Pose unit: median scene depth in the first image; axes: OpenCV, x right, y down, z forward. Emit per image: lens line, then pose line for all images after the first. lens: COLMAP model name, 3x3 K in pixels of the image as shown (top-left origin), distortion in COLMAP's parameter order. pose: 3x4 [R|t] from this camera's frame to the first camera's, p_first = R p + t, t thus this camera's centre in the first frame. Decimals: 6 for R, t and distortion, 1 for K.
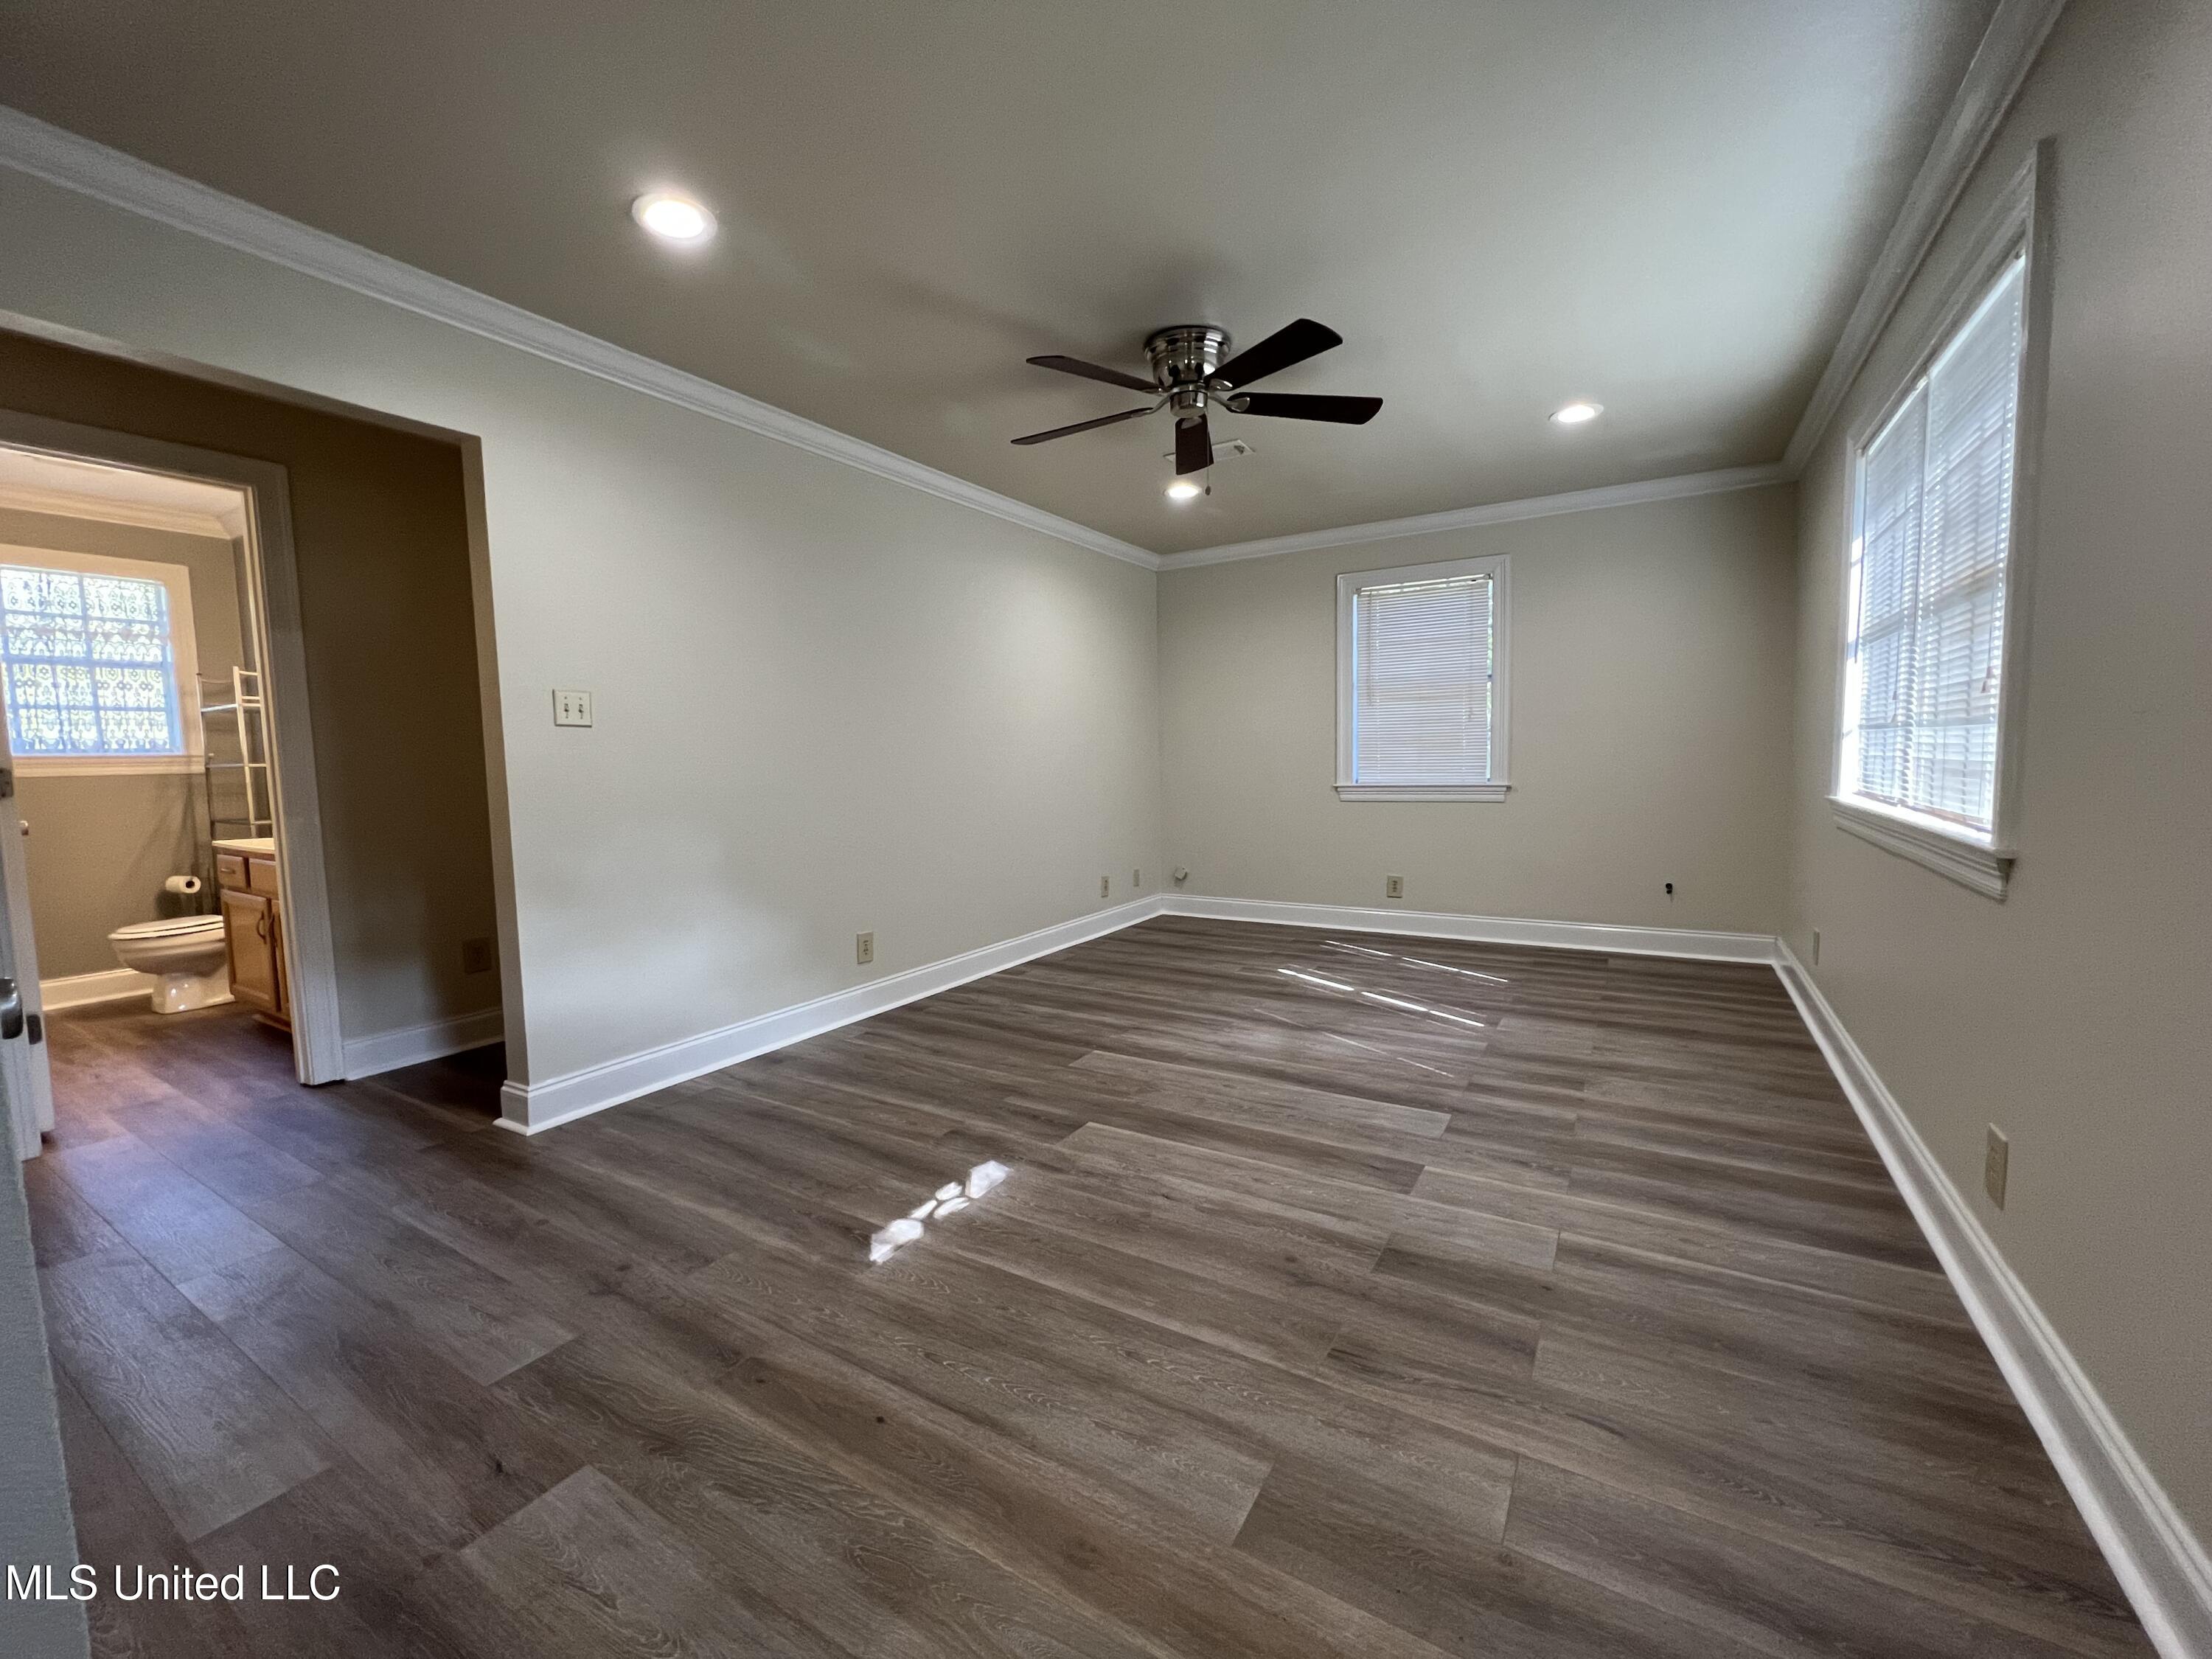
lens RADIAL K [[895.3, 0, 1103.0], [0, 895.3, 828.4], [0, 0, 1]] dist [-0.001845, 0.000495]
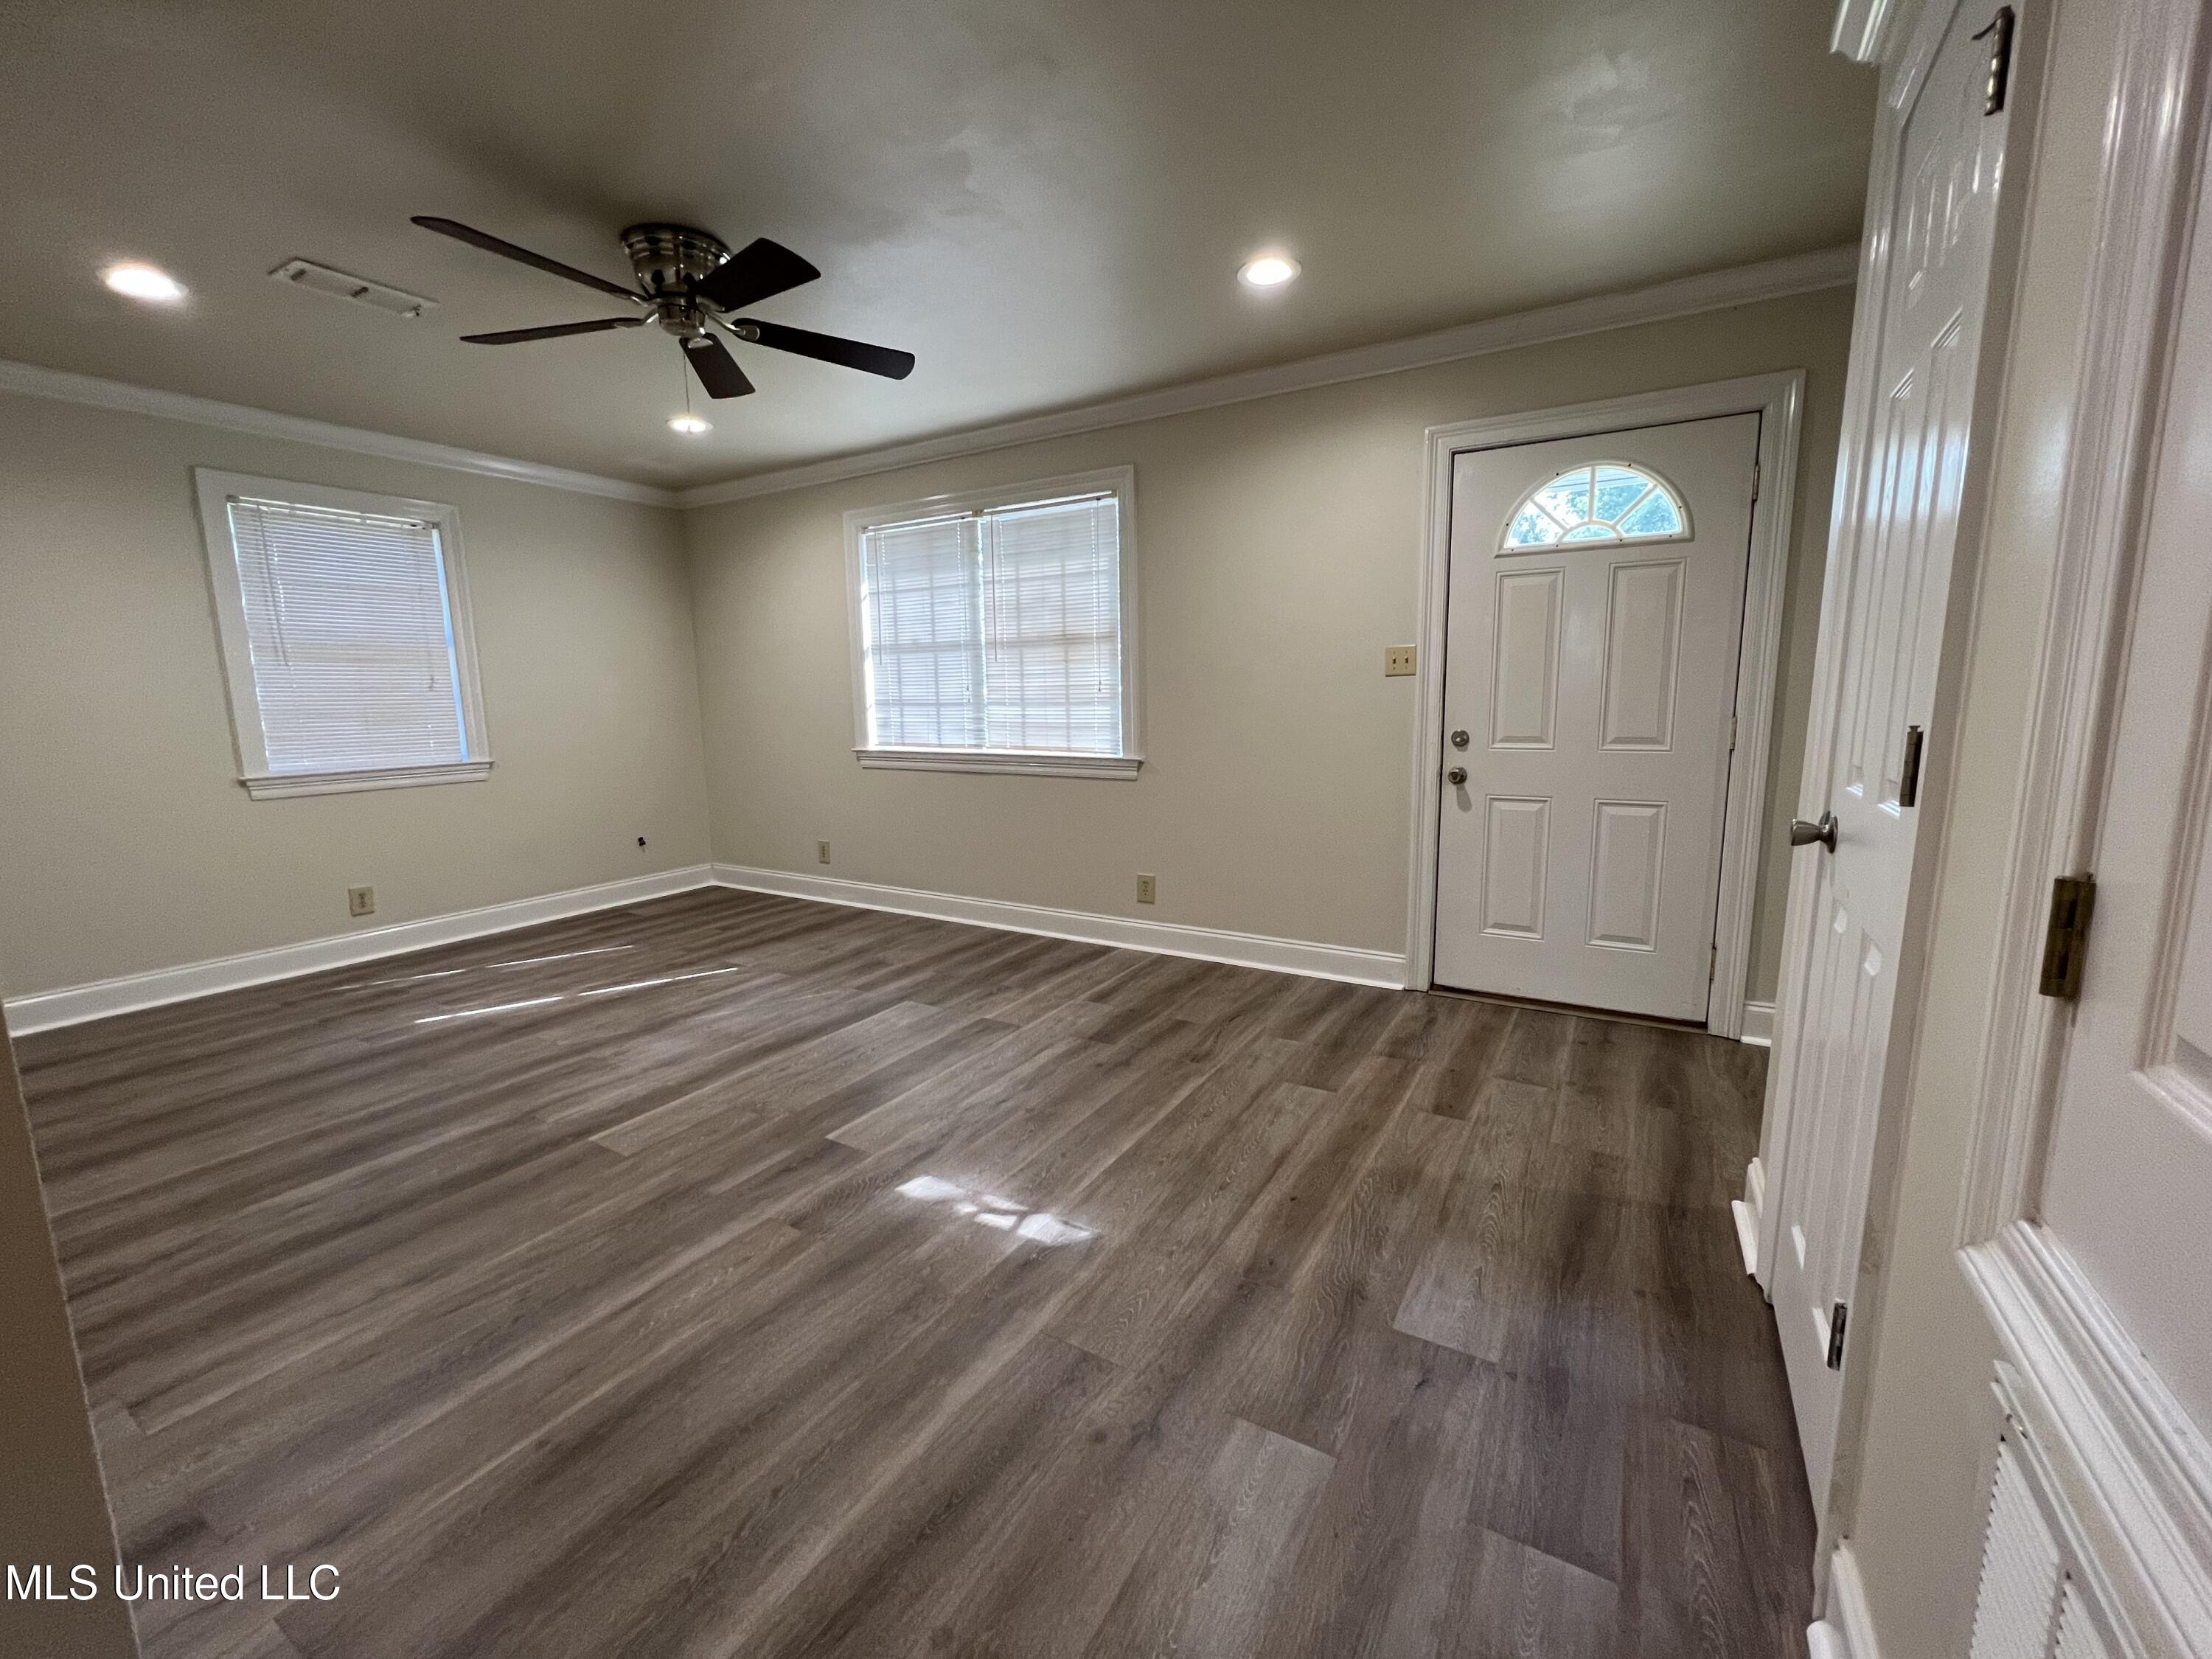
lens RADIAL K [[895.3, 0, 1093.9], [0, 895.3, 826.9], [0, 0, 1]] dist [-0.001845, 0.000495]
pose [[0.000807, -0.128488, 0.991711, -0.849989], [0.099076, 0.986842, 0.127777, -0.068159], [-0.995079, 0.098152, 0.013526, 0.669690]]
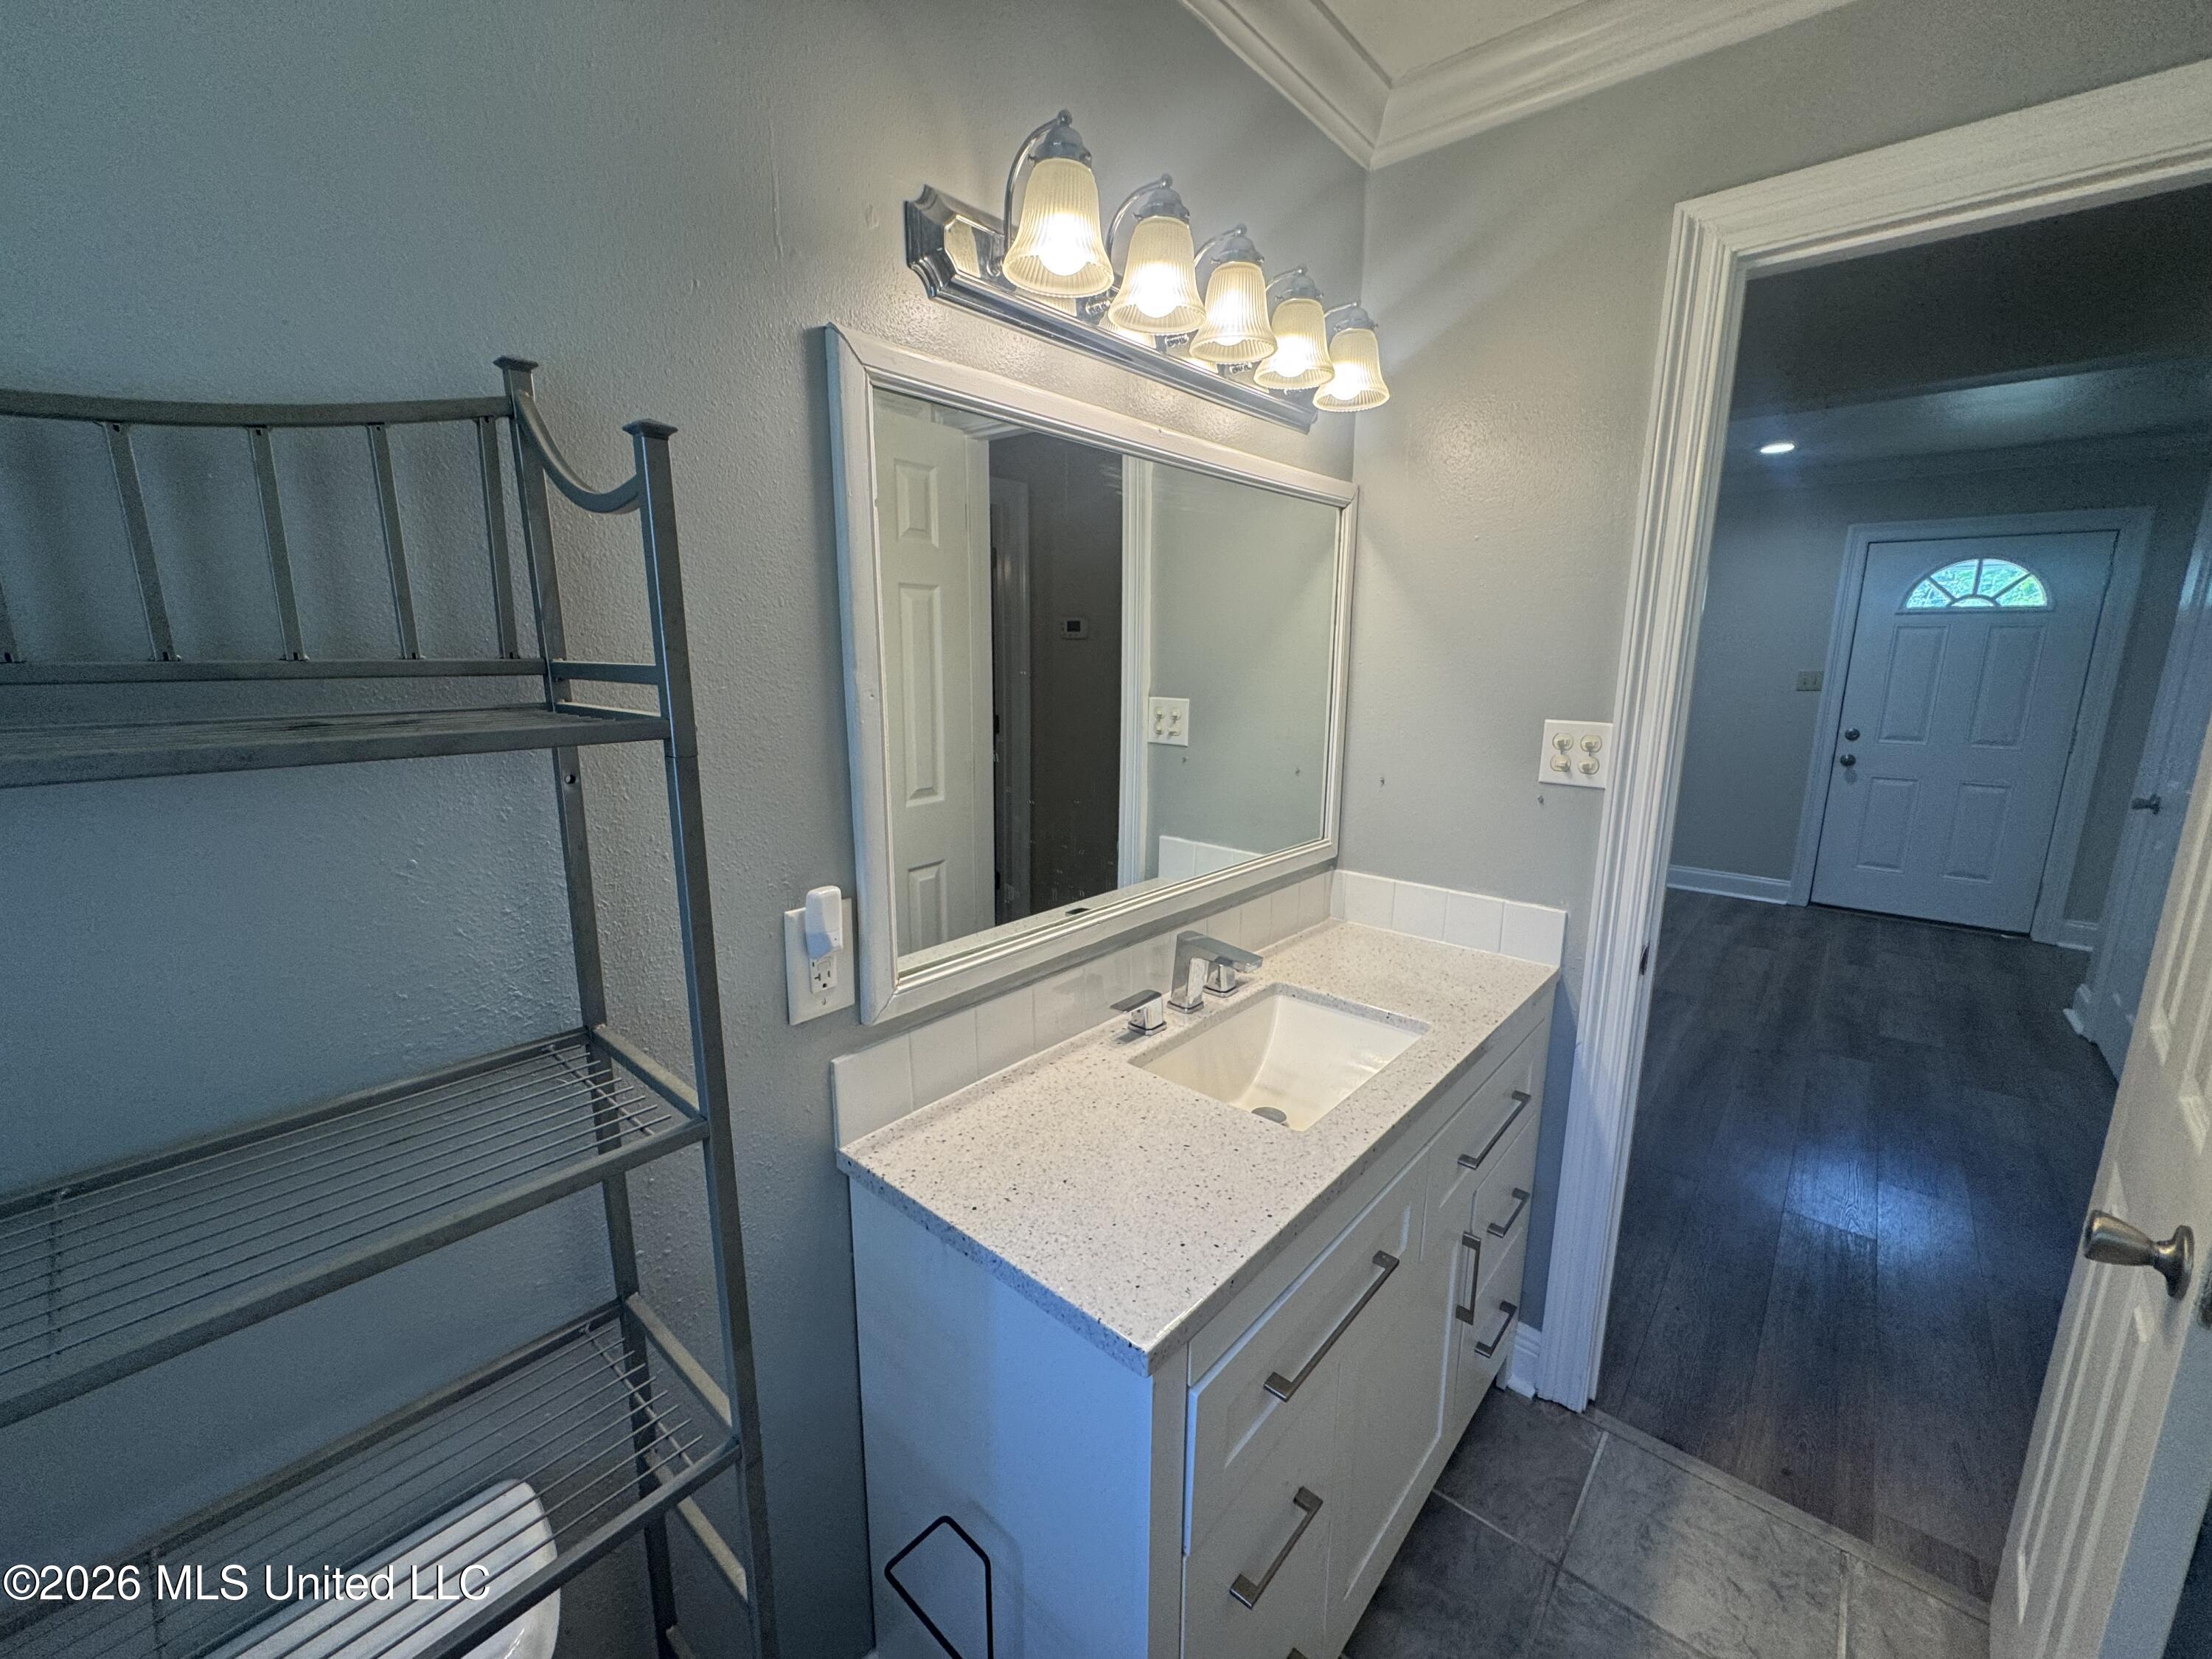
lens RADIAL K [[882.7, 0, 1111.3], [0, 882.7, 823.8], [0, 0, 1]] dist [-0.002367, -0.000343]
pose [[0.160304, -0.174192, 0.971576, -1.603484], [0.072289, 0.983734, 0.164445, -0.203754], [-0.984417, 0.043873, 0.170289, 1.340813]]
